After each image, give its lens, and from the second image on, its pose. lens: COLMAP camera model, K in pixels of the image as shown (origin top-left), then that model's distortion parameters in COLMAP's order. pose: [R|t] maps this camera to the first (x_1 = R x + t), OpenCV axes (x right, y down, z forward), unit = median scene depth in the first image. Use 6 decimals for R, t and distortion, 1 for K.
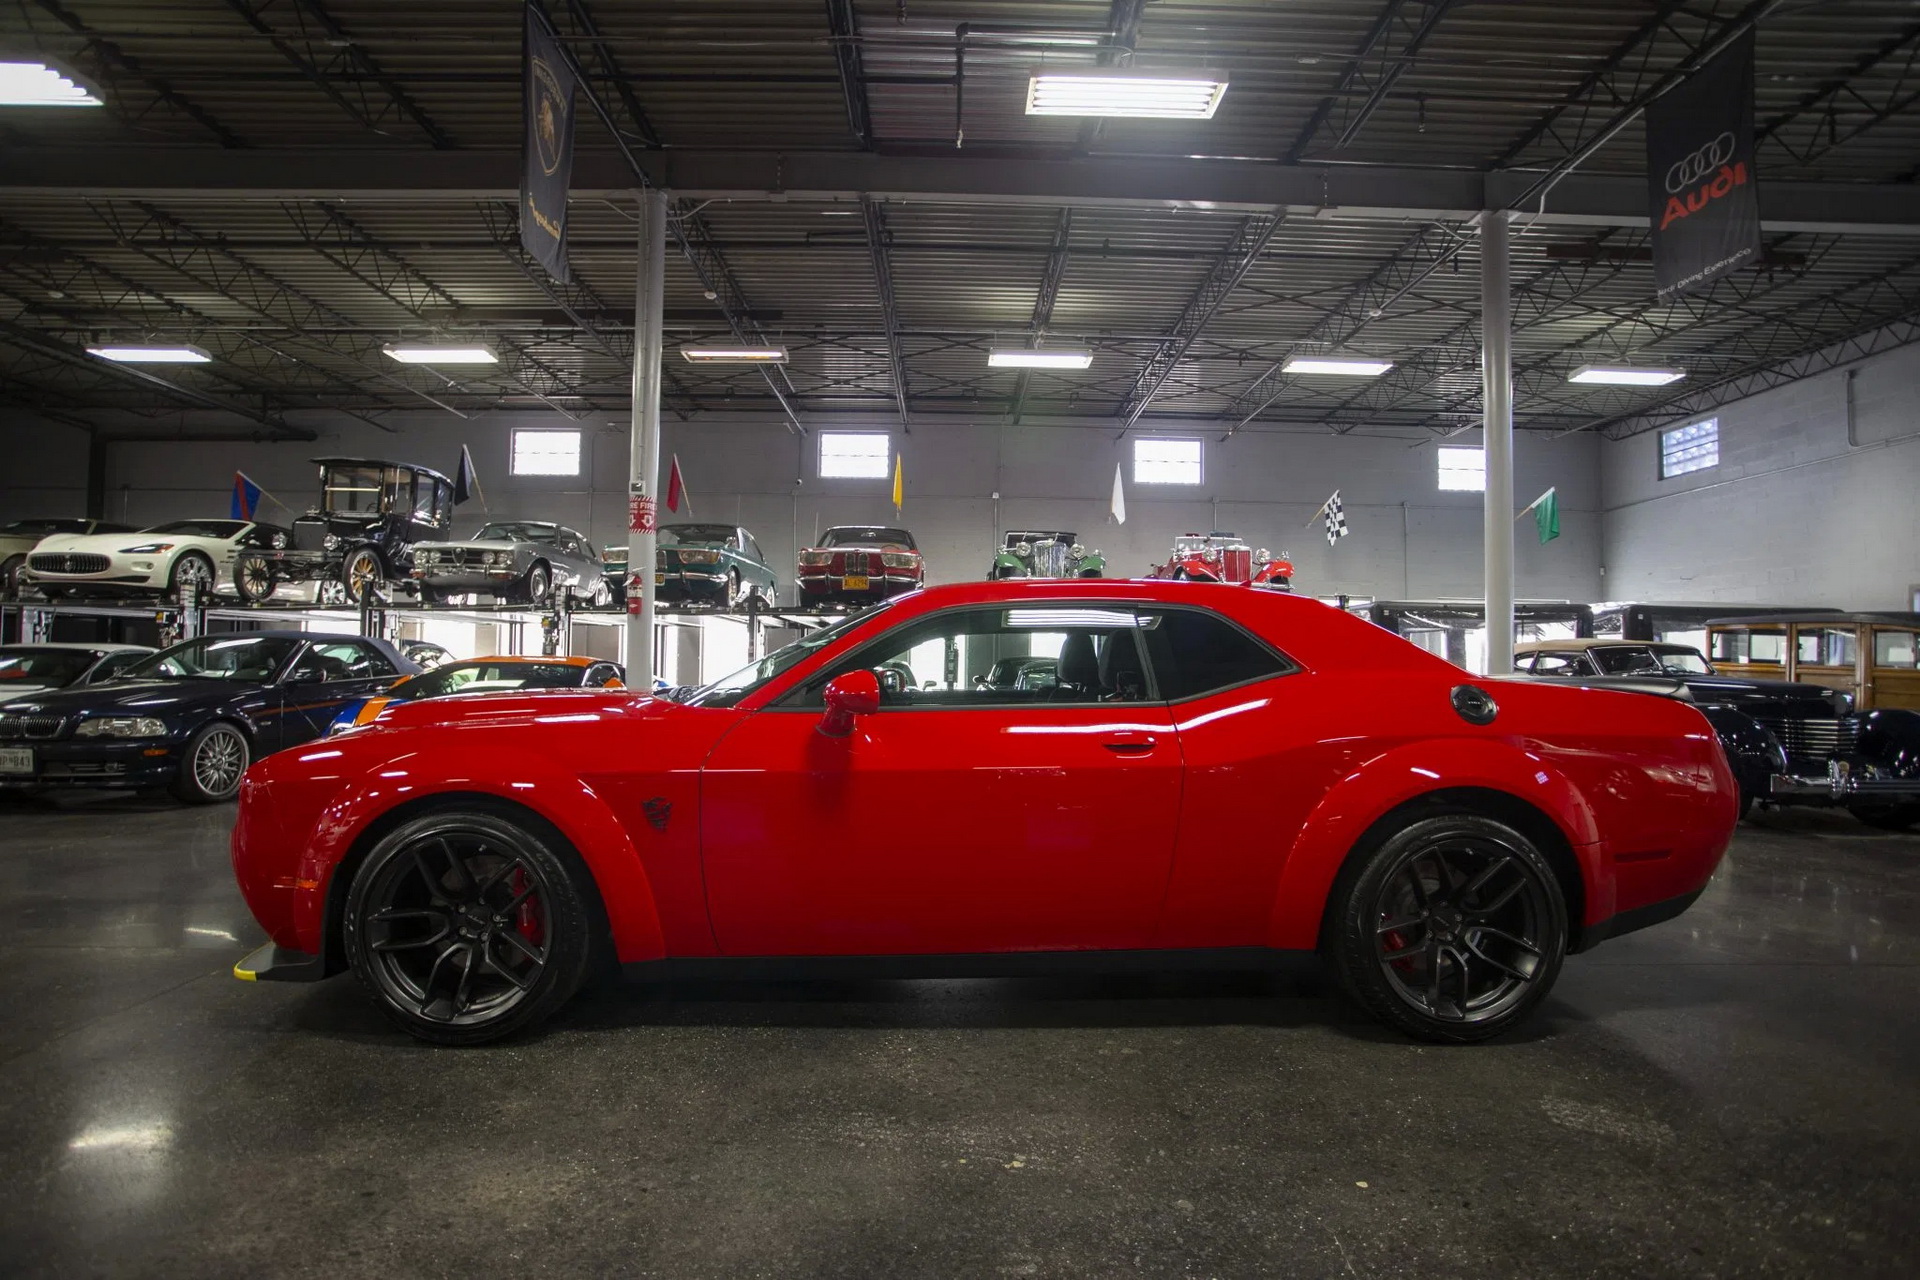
lens RADIAL K [[937.4, 0, 968.7], [0, 937.4, 639.7], [0, 0, 1]] dist [-0.048931, 0.021069]
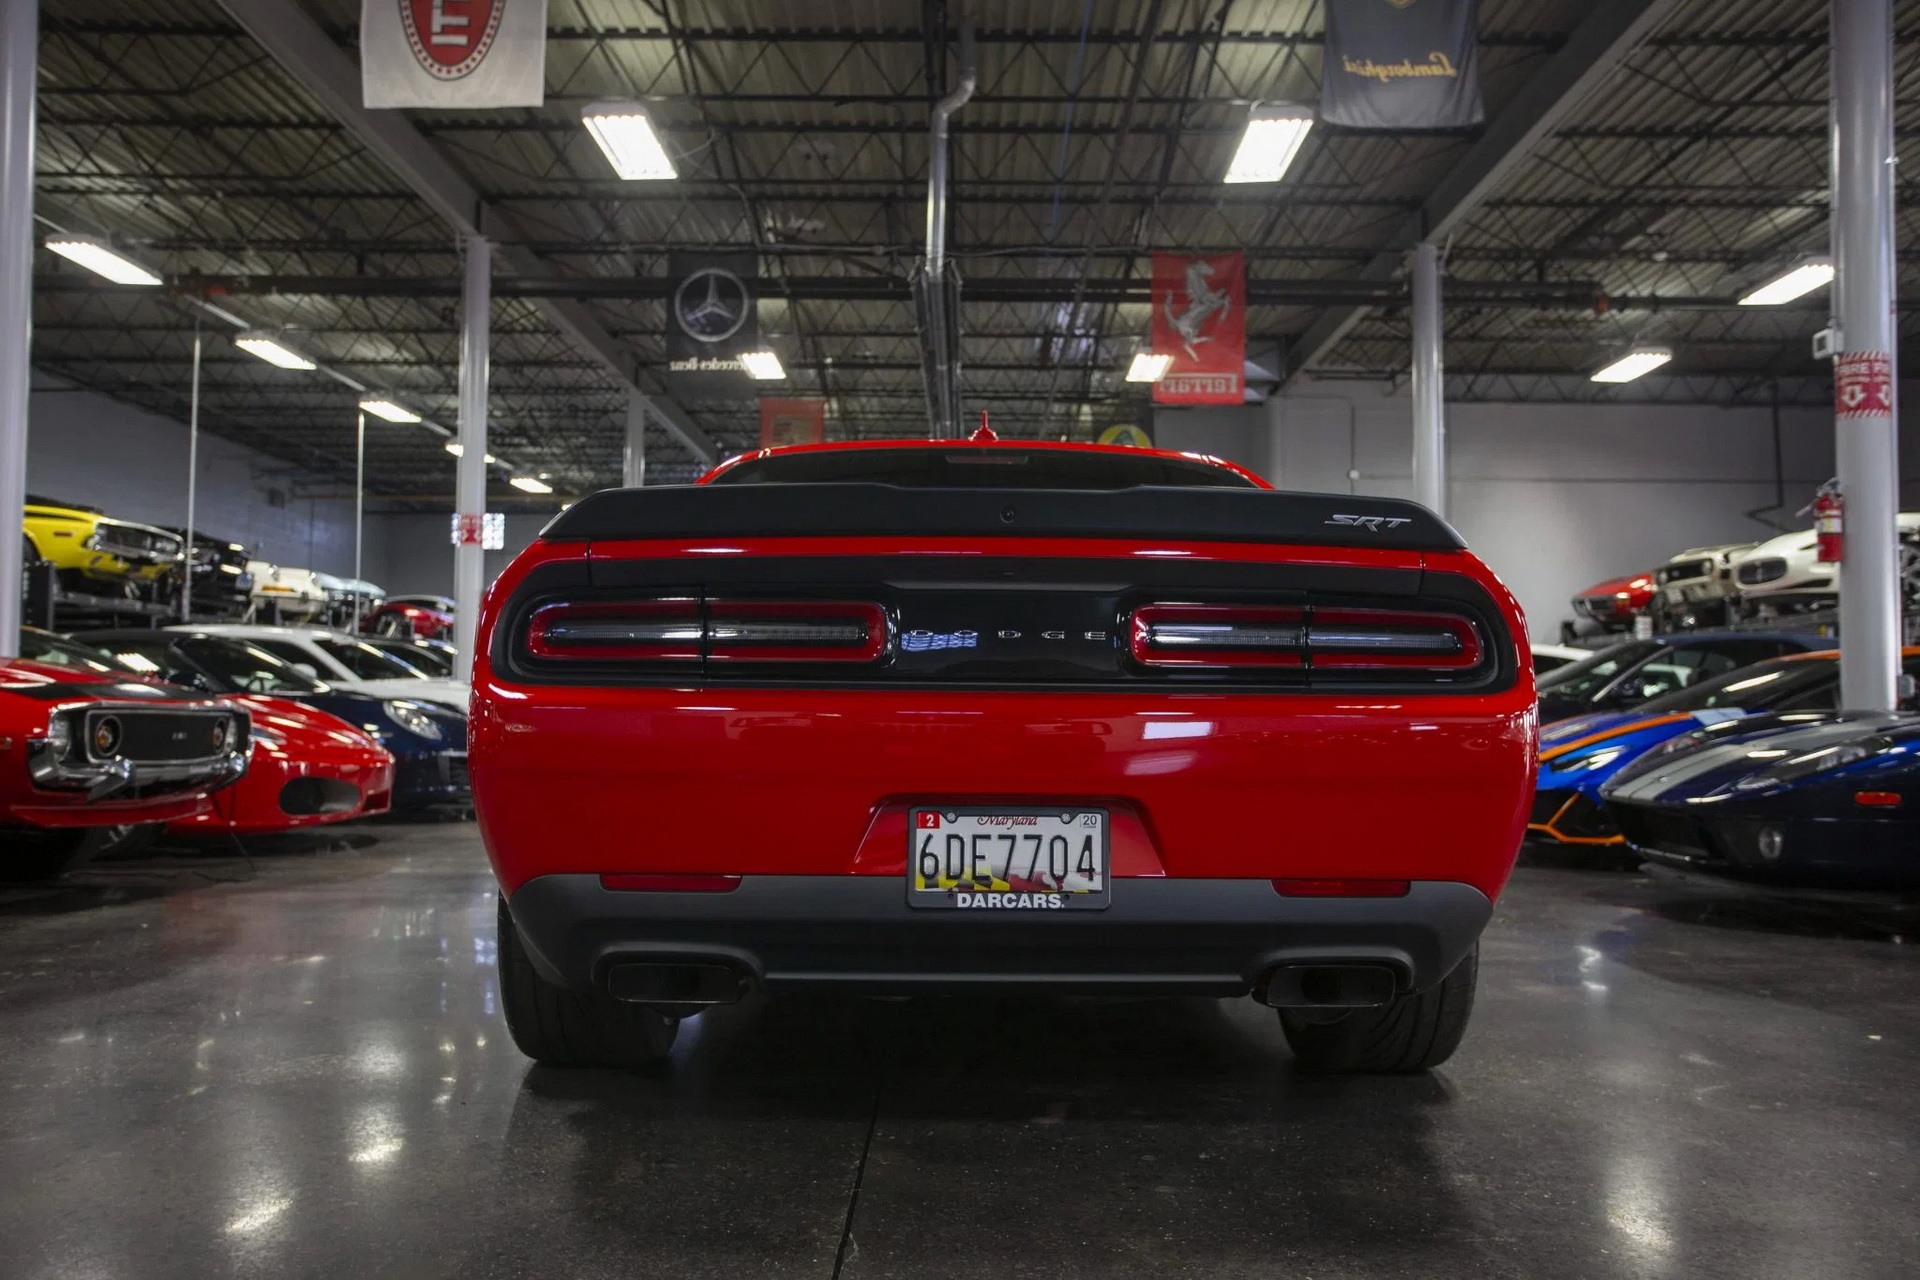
lens RADIAL K [[1625.5, 0, 977.0], [0, 1625.5, 636.5], [0, 0, 1]] dist [-0.015851, 0.066062]
pose [[-0.002871, -0.056265, -0.998412, 0.426215], [0.013368, 0.998324, -0.056298, 0.044411], [0.999907, -0.013508, -0.002114, 0.316314]]
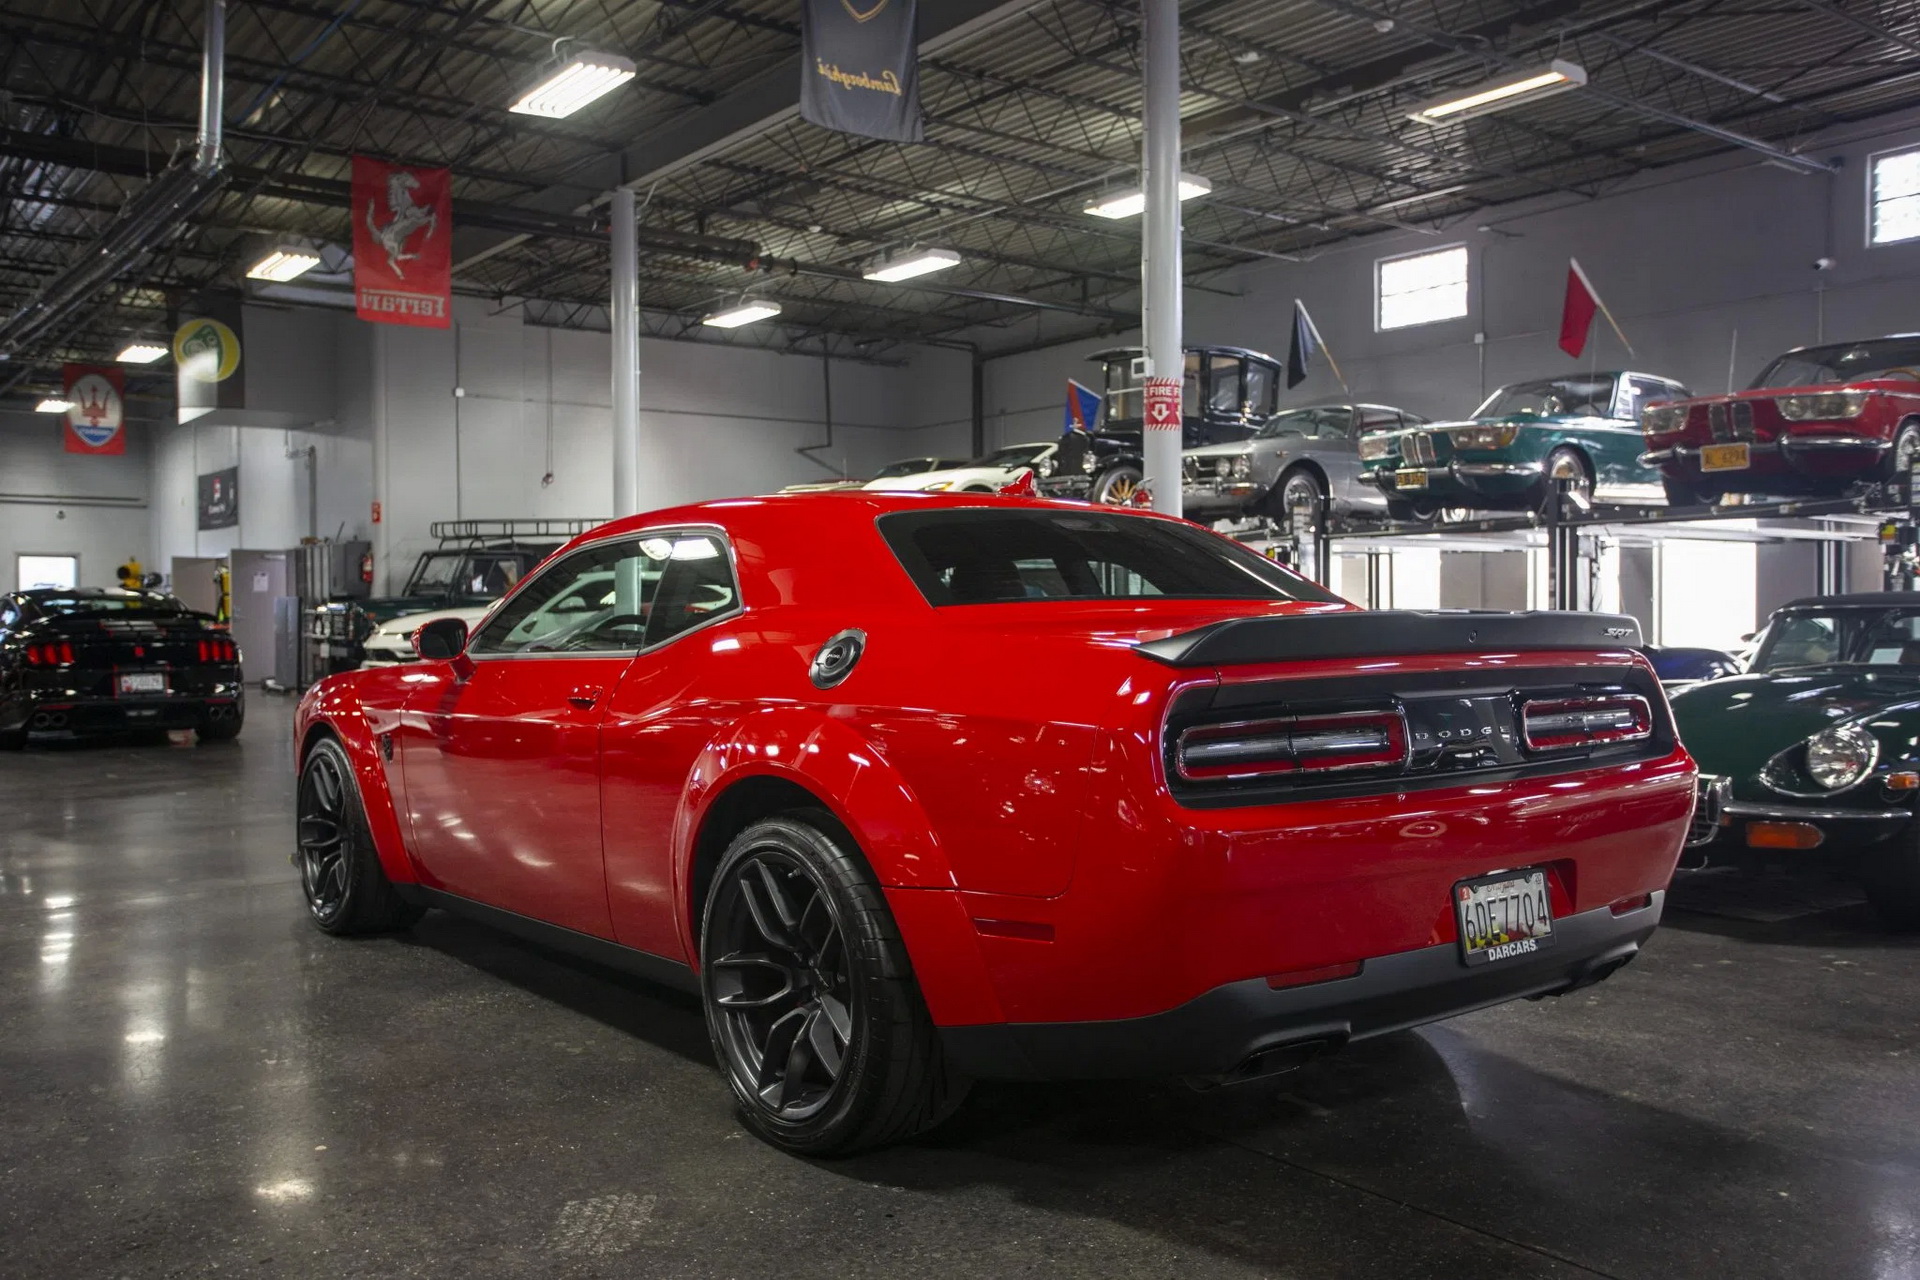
lens RADIAL K [[1603.8, 0, 965.5], [0, 1603.8, 638.6], [0, 0, 1]] dist [0.000275, 0.051211]
pose [[0.601876, 0.003458, -0.798582, 0.369503], [0.028219, 0.999274, 0.025595, 0.006902], [0.798091, -0.037940, 0.601342, 0.093325]]
